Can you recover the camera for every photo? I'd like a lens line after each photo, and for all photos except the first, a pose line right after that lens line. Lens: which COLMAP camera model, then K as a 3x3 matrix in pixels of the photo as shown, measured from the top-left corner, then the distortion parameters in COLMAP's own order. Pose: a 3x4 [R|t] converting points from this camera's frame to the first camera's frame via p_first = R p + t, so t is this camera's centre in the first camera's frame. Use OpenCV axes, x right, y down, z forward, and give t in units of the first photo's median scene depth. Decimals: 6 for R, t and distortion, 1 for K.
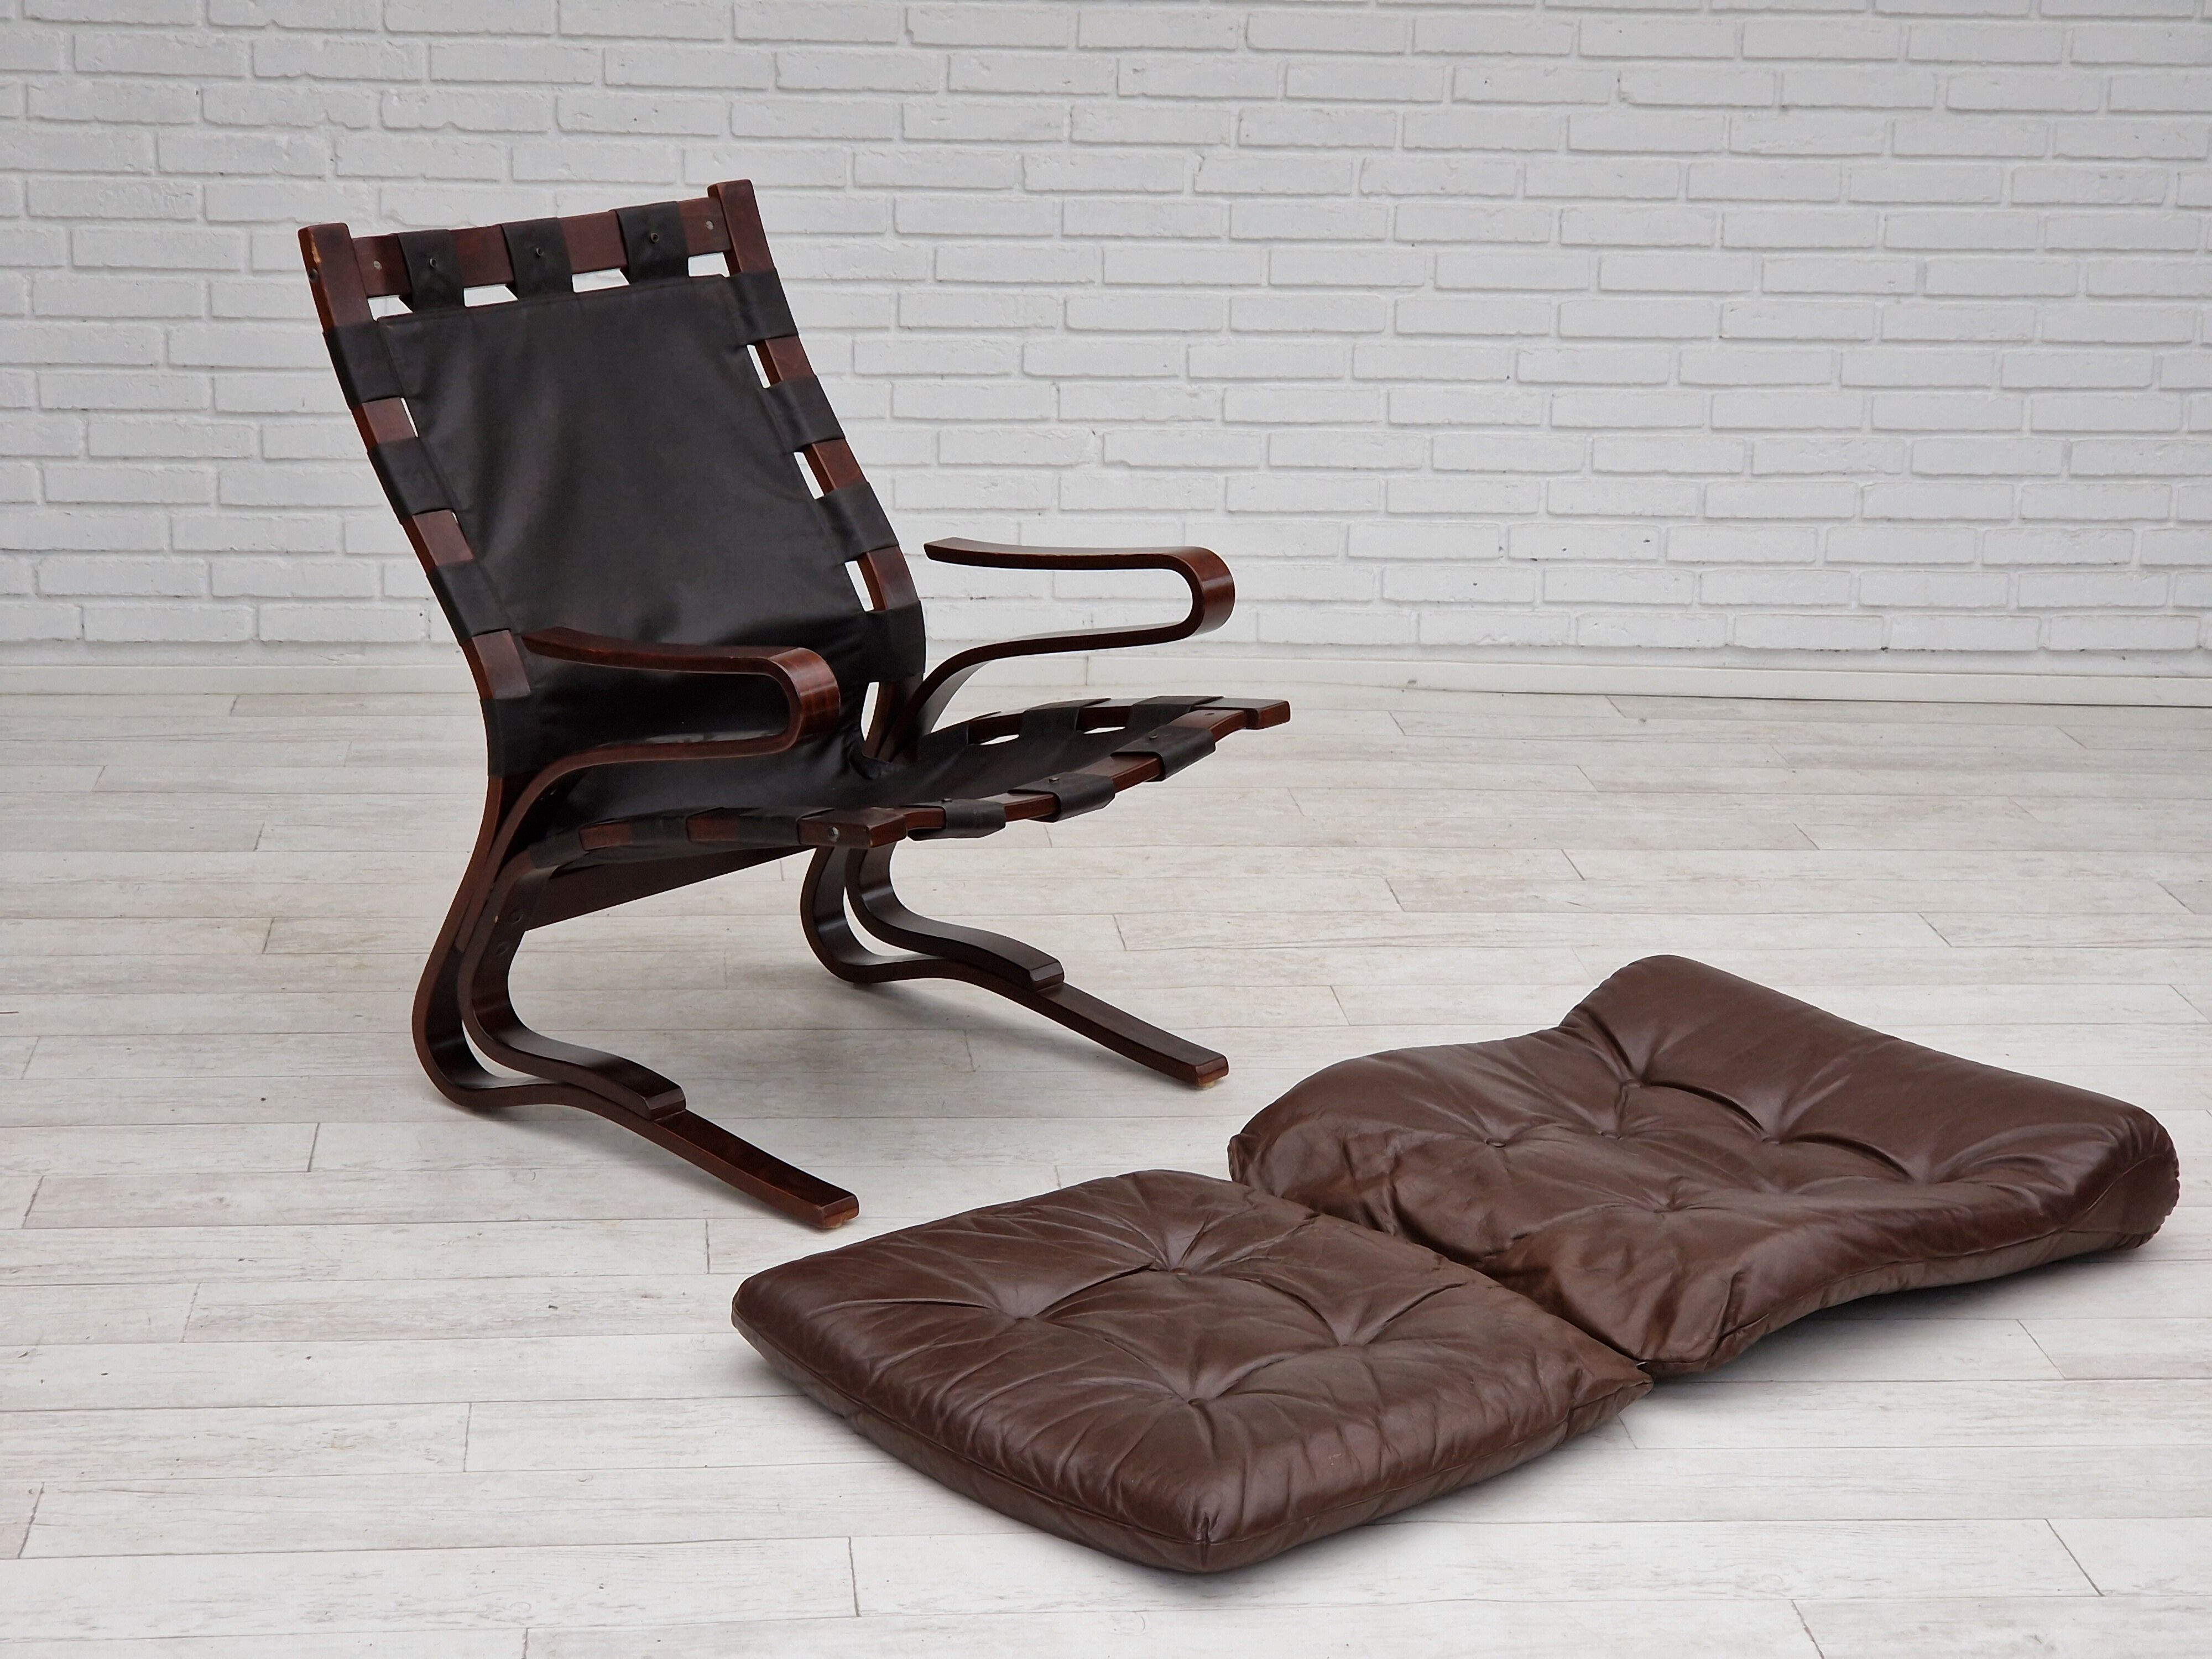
lens RADIAL K [[4218.6, 0, 1144.3], [0, 4218.6, 874.6], [0, 0, 1]] dist [-0.032673, 0.705338]
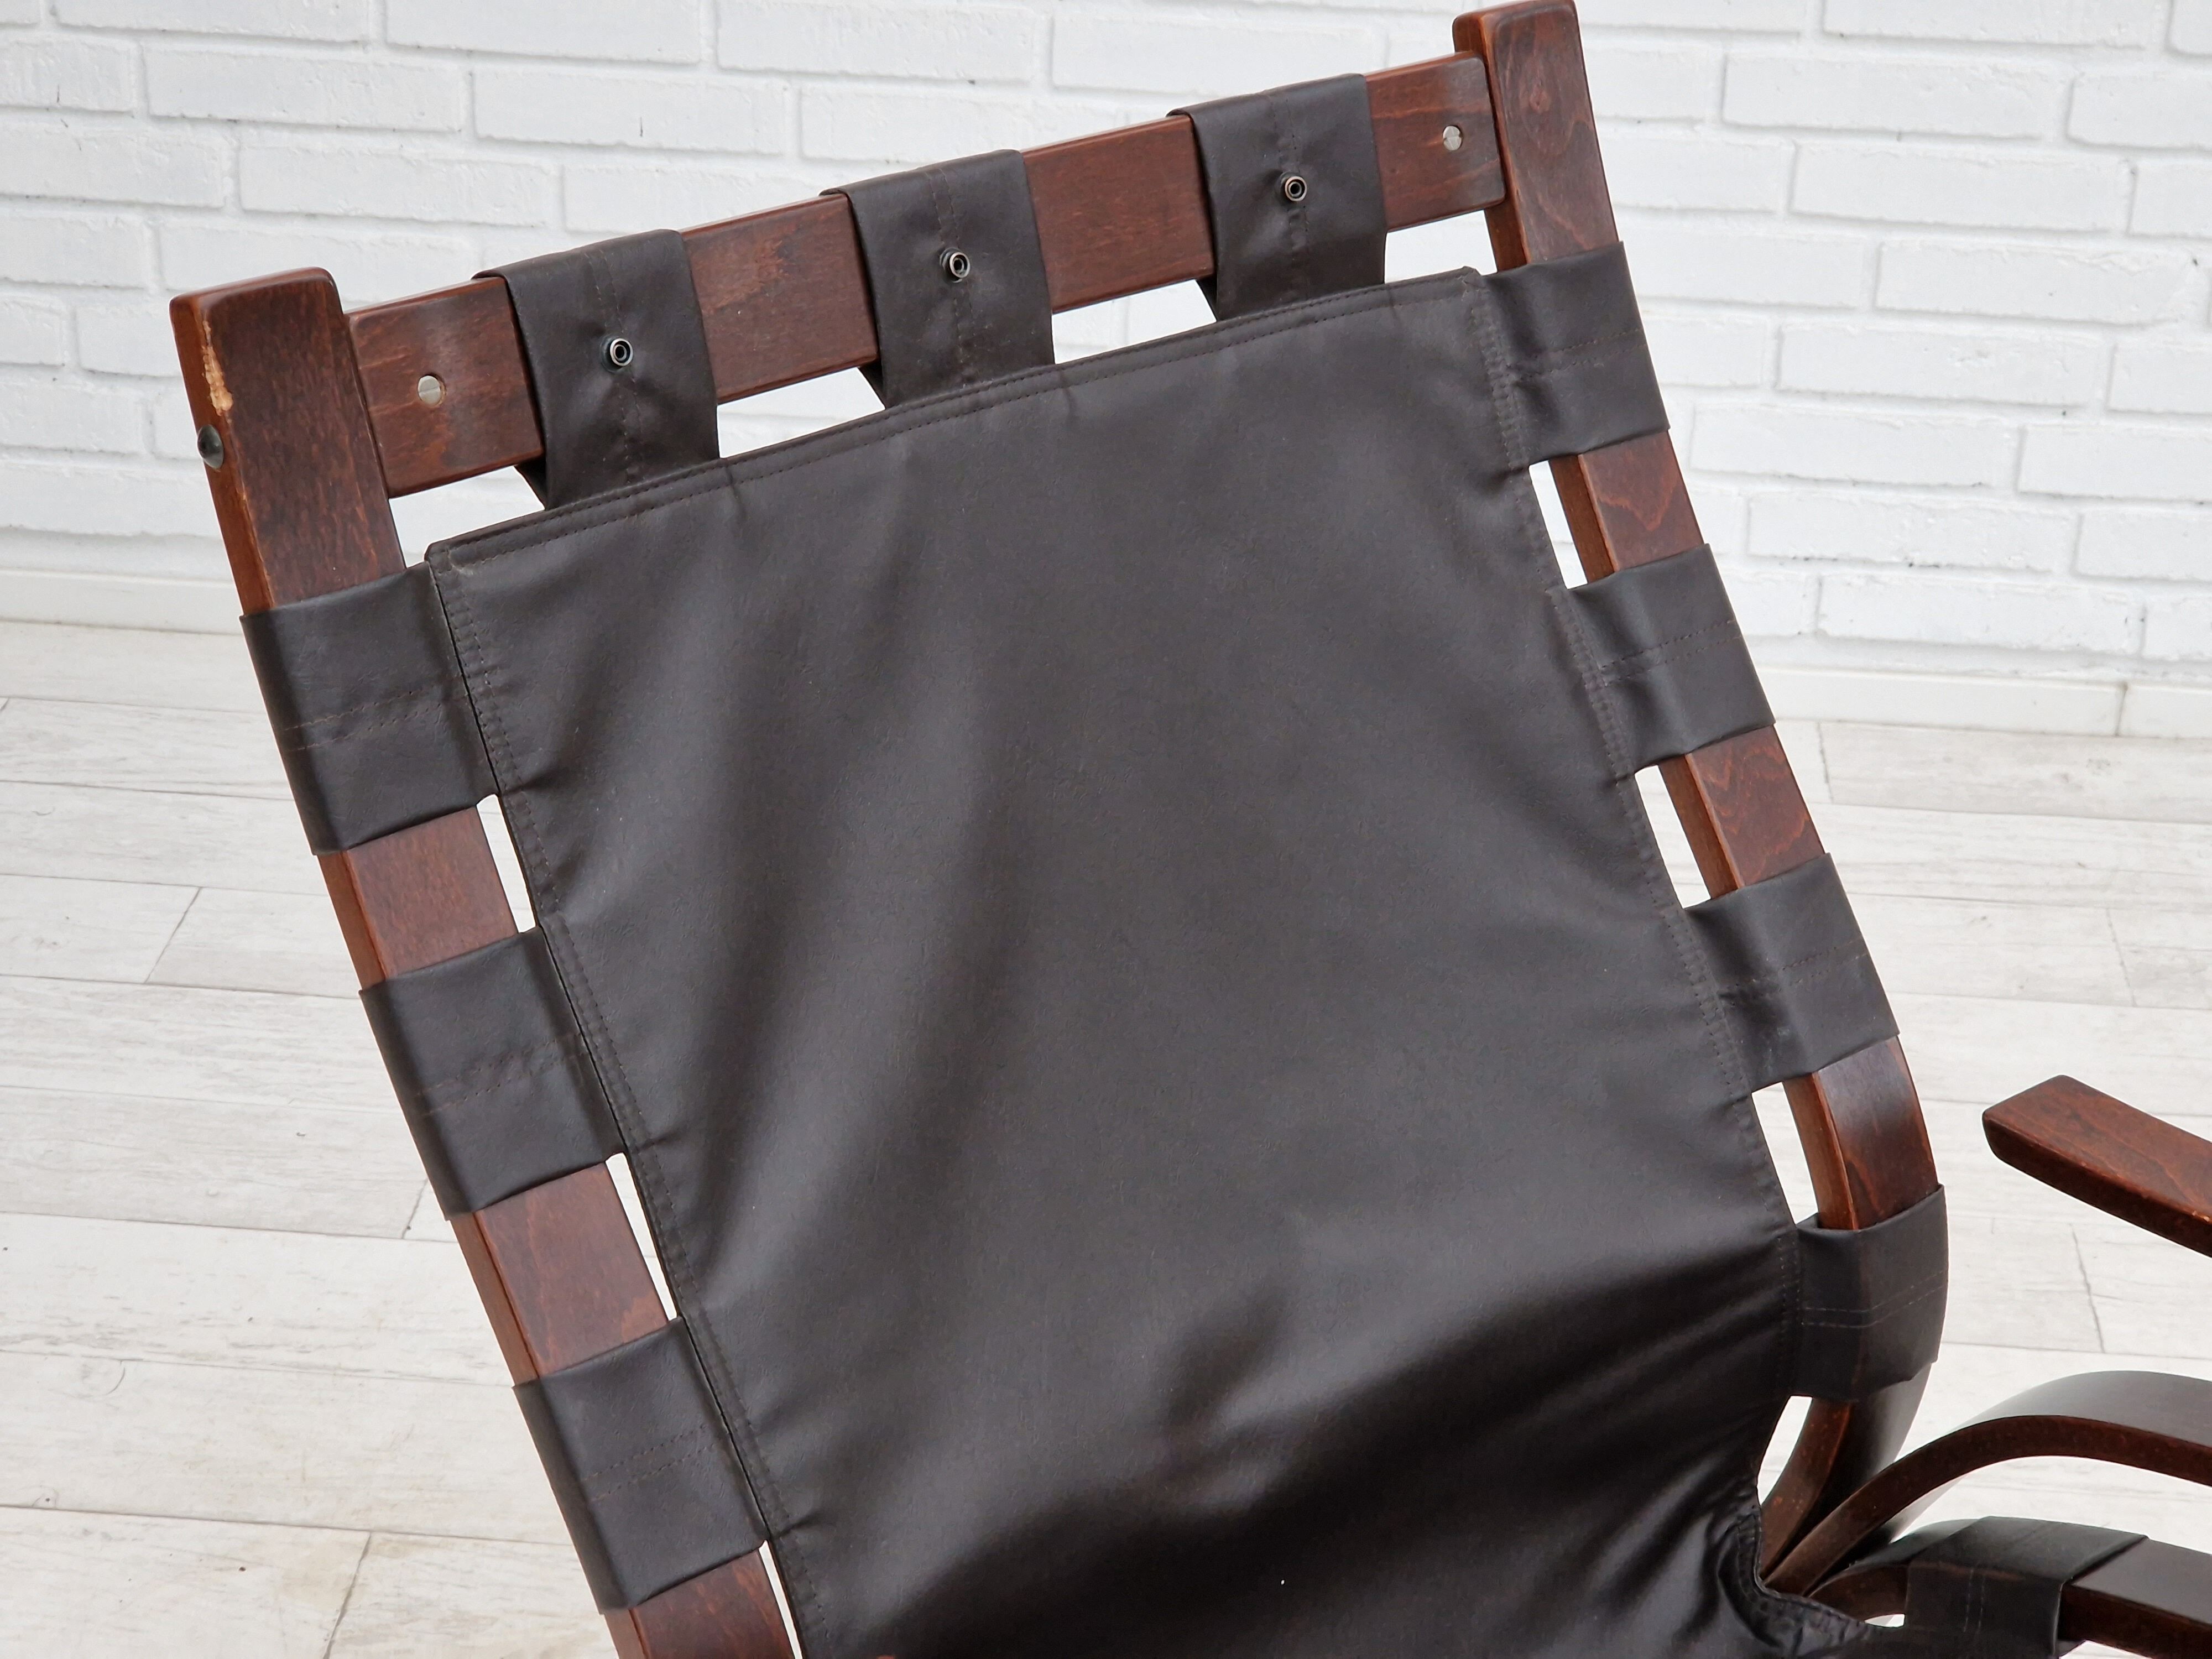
lens RADIAL K [[4218.6, 0, 1144.3], [0, 4218.6, 874.6], [0, 0, 1]] dist [-0.032673, 0.705338]
pose [[0.984833, 0.088476, -0.149248, -0.054434], [-0.058736, 0.979431, 0.193040, -0.125694], [0.163258, -0.181346, 0.969773, 0.496045]]
